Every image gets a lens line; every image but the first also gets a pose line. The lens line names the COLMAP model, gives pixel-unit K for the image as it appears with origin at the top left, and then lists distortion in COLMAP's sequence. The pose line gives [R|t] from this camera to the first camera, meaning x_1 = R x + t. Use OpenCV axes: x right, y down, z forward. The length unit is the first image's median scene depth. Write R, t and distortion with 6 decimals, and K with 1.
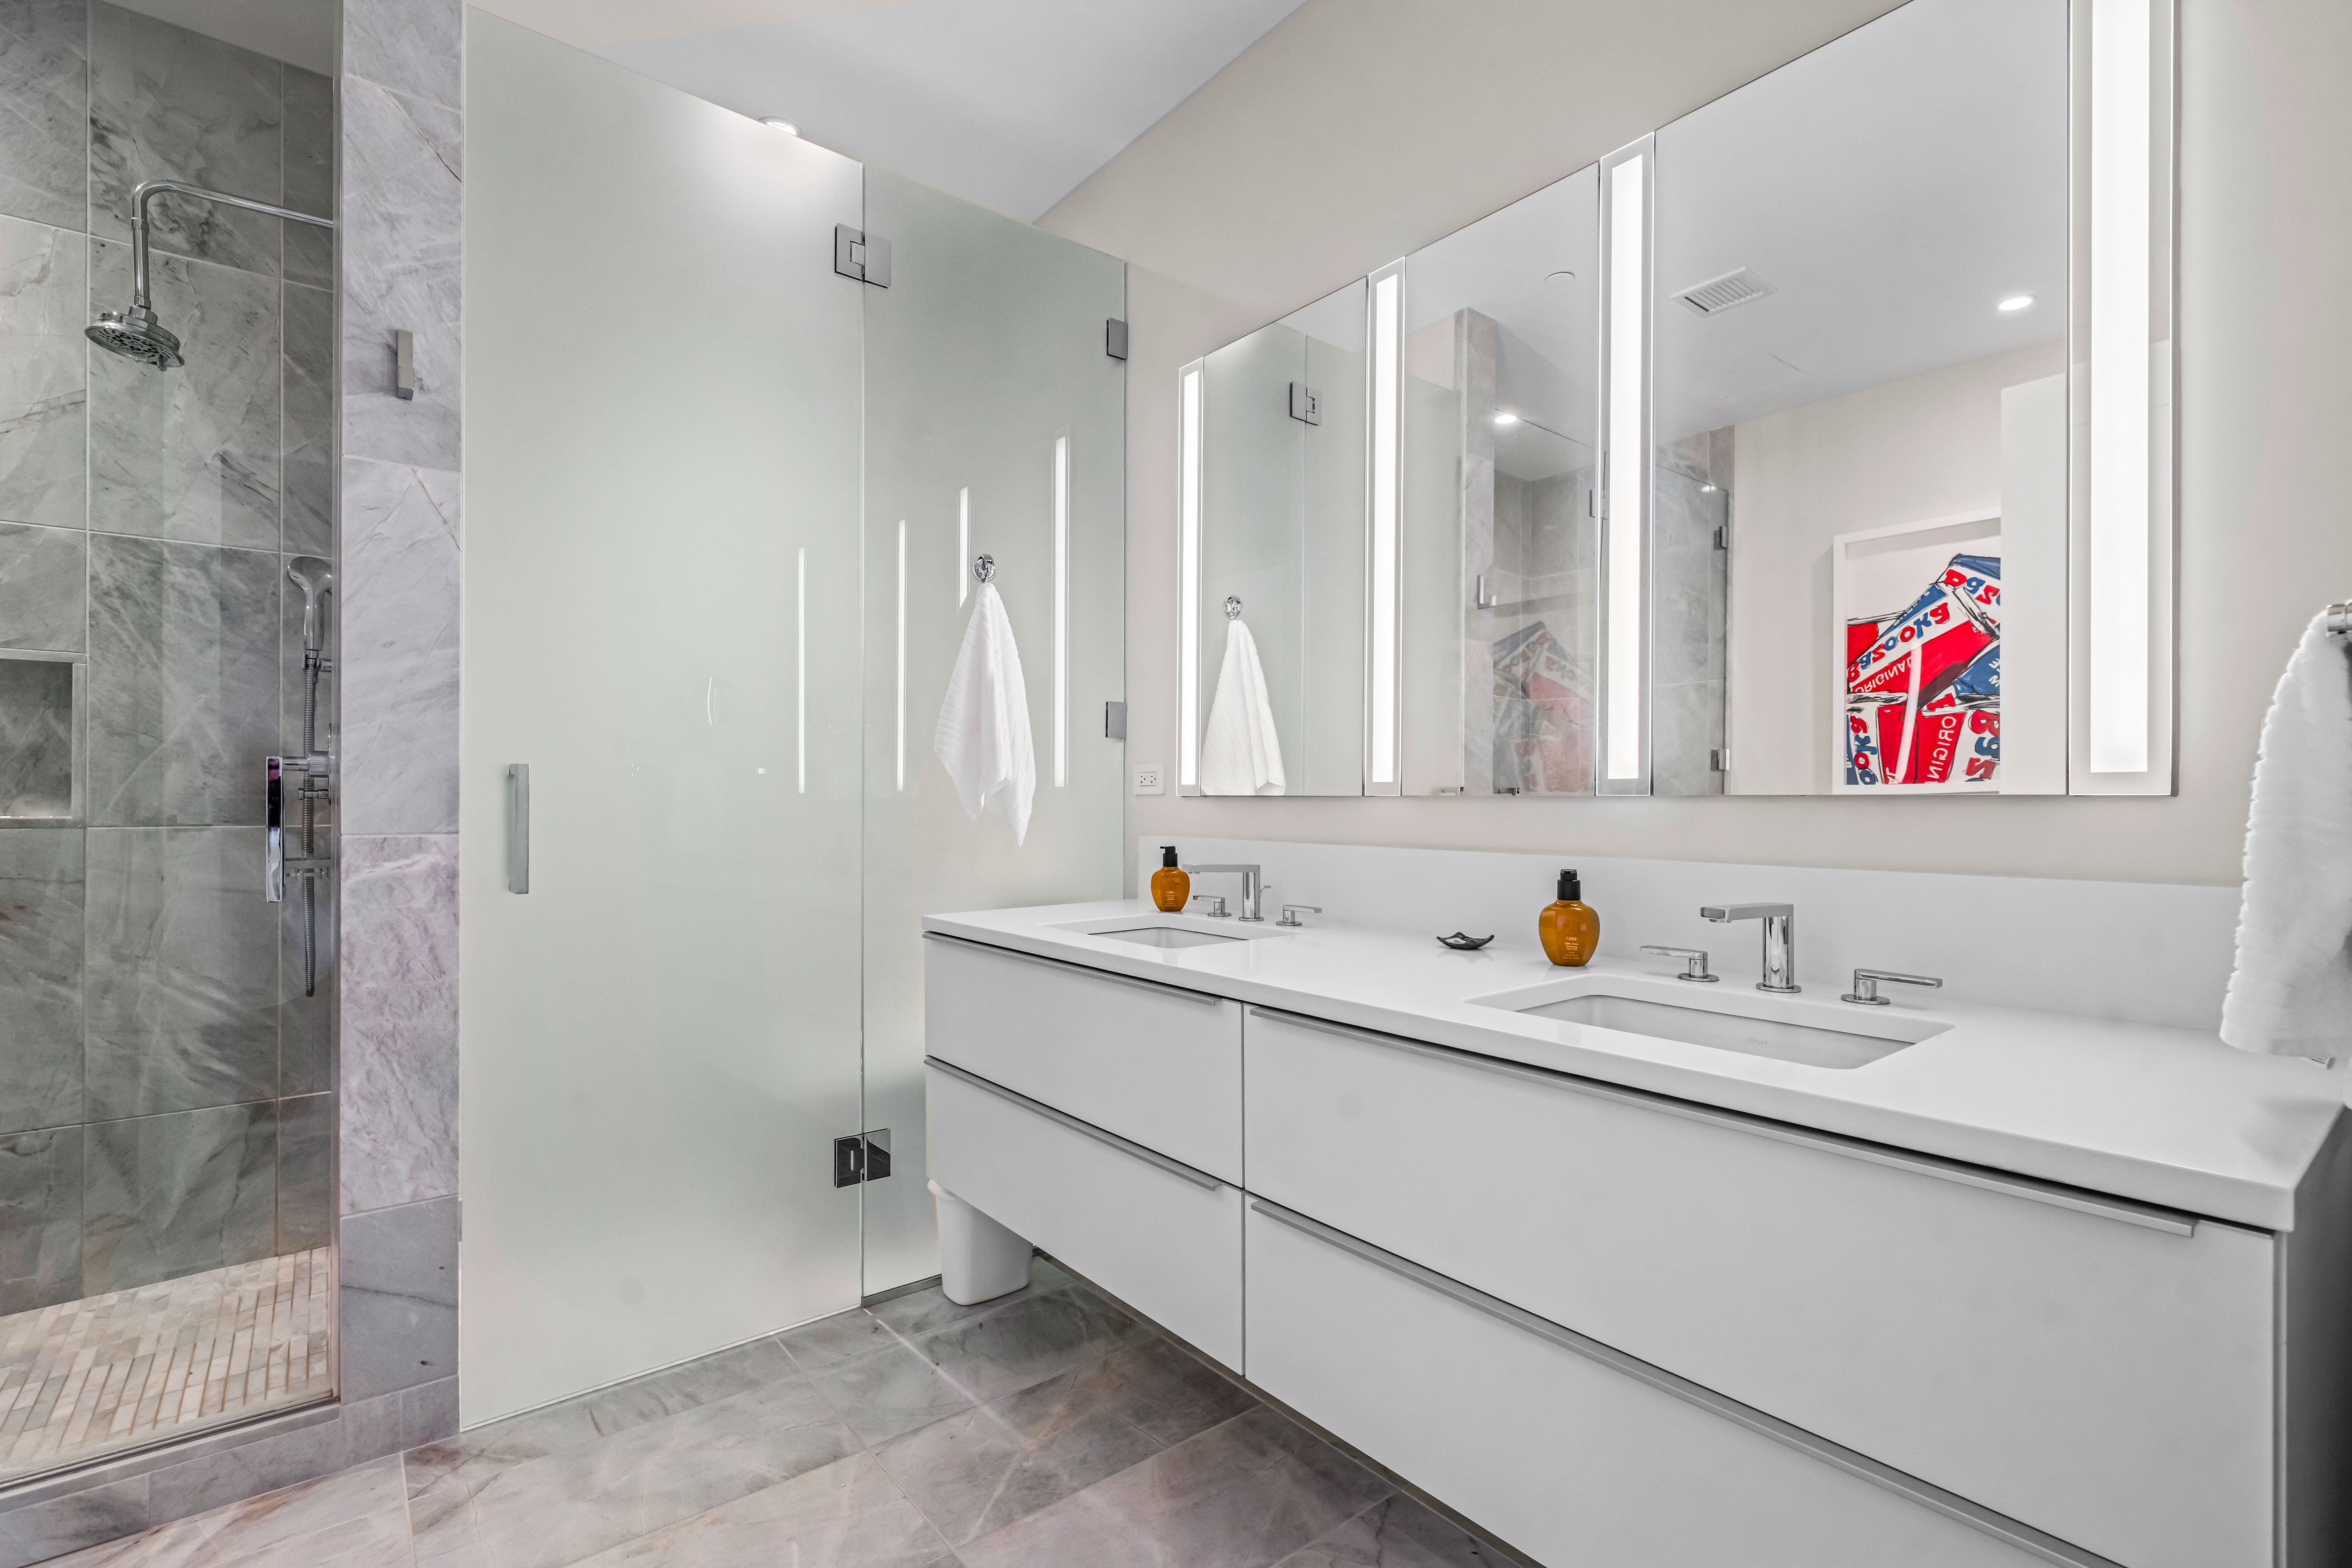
lens RADIAL K [[1064.7, 0, 1172.0], [0, 1064.7, 795.9], [0, 0, 1]] dist [0.009054, 0.000013]
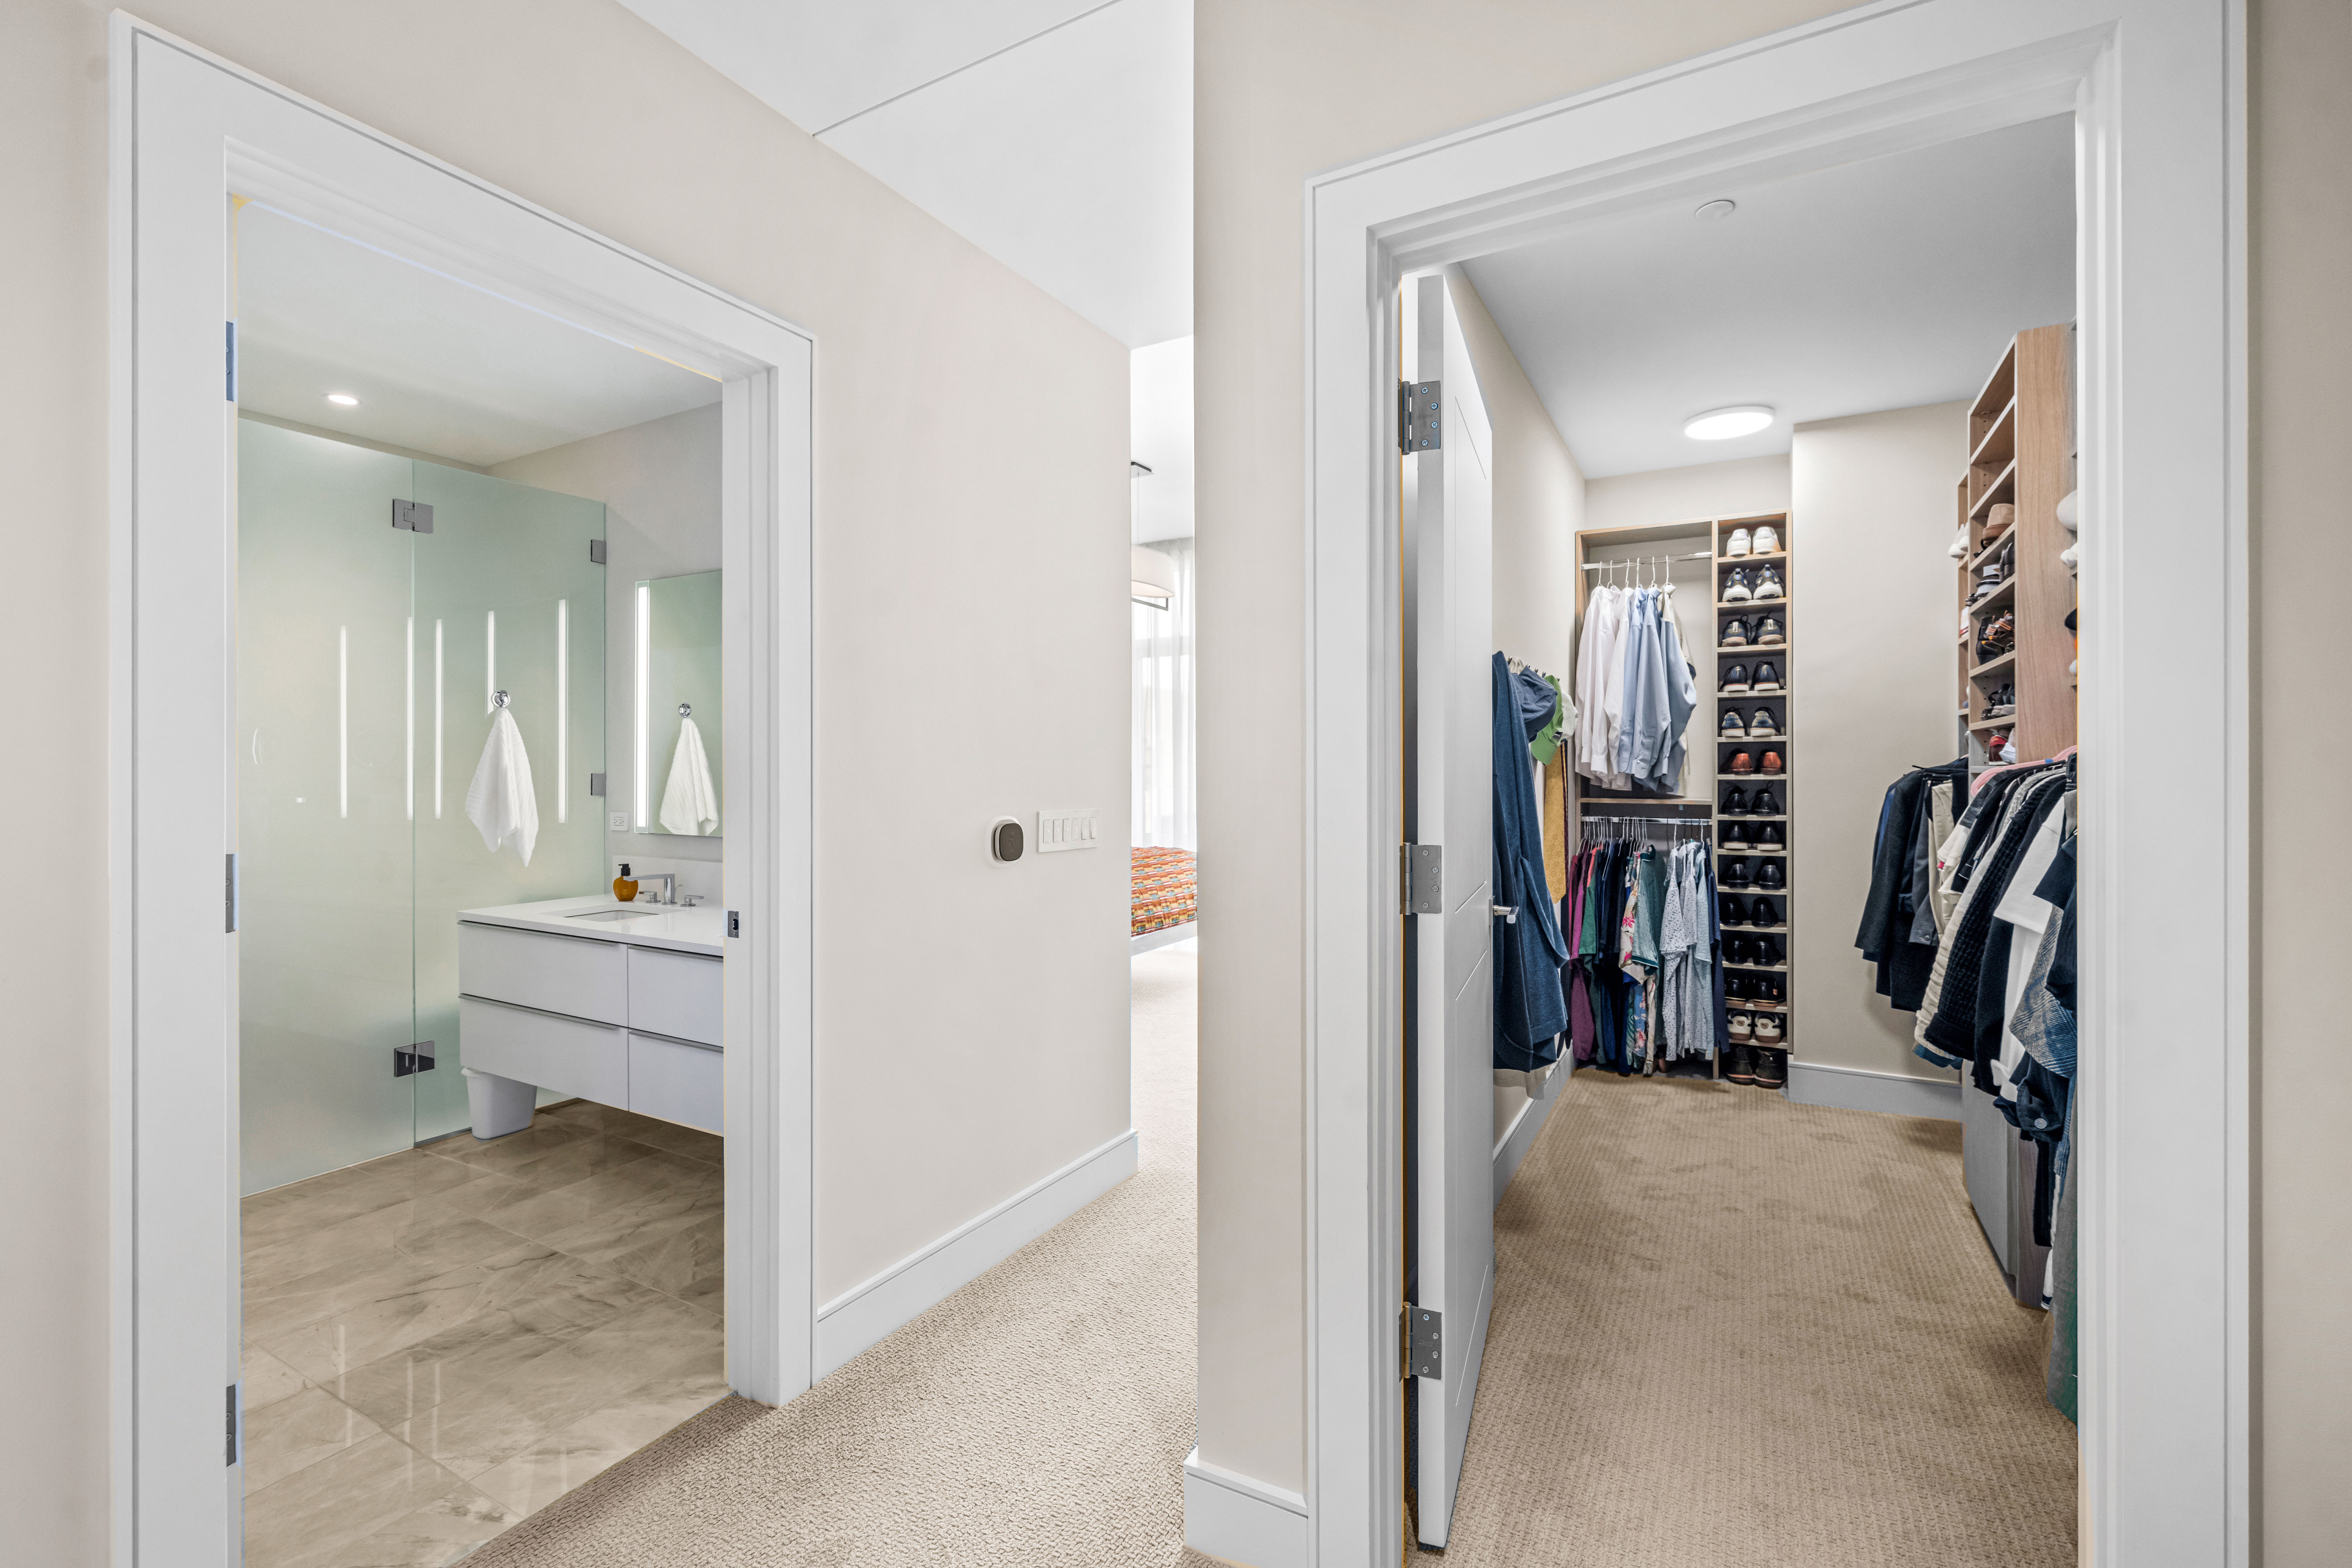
lens RADIAL K [[1010.1, 0, 1178.4], [0, 1010.1, 768.0], [0, 0, 1]] dist [0.001135, -0.000533]
pose [[0.925936, -0.002524, 0.377673, 0.214855], [0.002073, 0.999997, 0.001601, -0.112388], [-0.377676, -0.000699, 0.925938, -0.892219]]
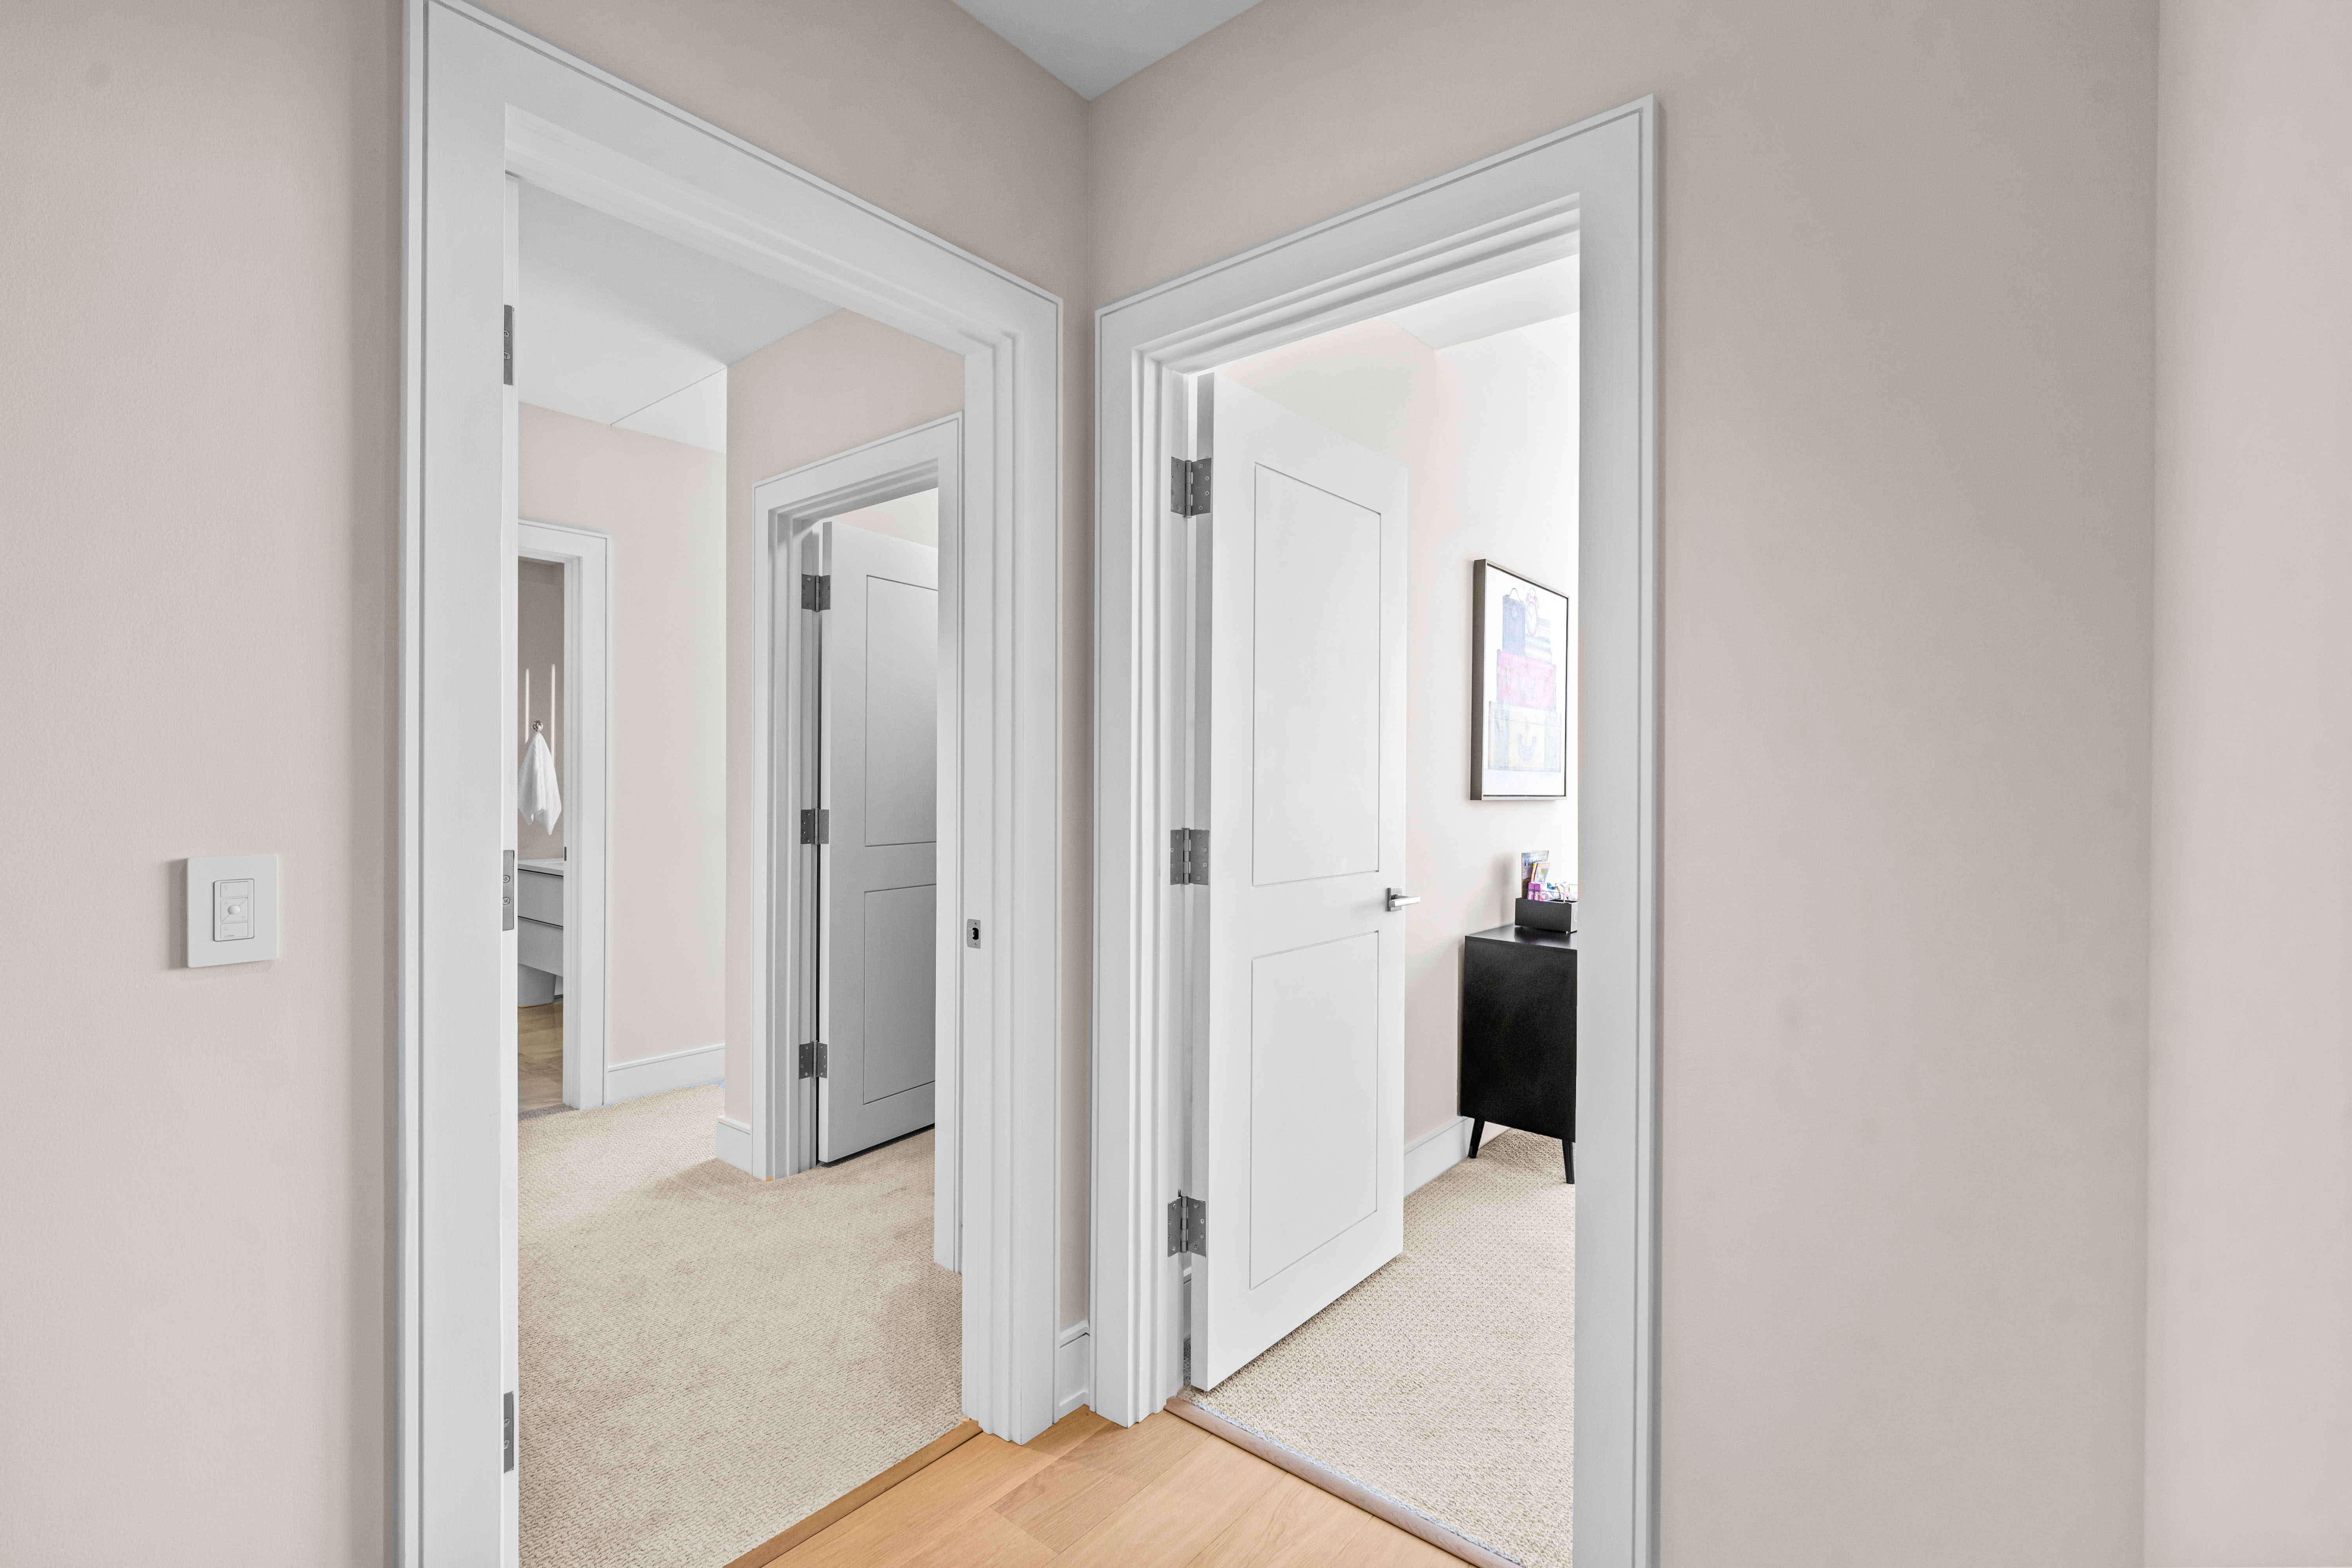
lens RADIAL K [[1064.7, 0, 1171.8], [0, 1064.7, 766.2], [0, 0, 1]] dist [0.009054, 0.000013]
pose [[0.980011, -0.014680, 0.198401, 0.840699], [0.013847, 0.999889, 0.005589, -0.120856], [-0.198461, -0.002730, 0.980105, -1.872622]]
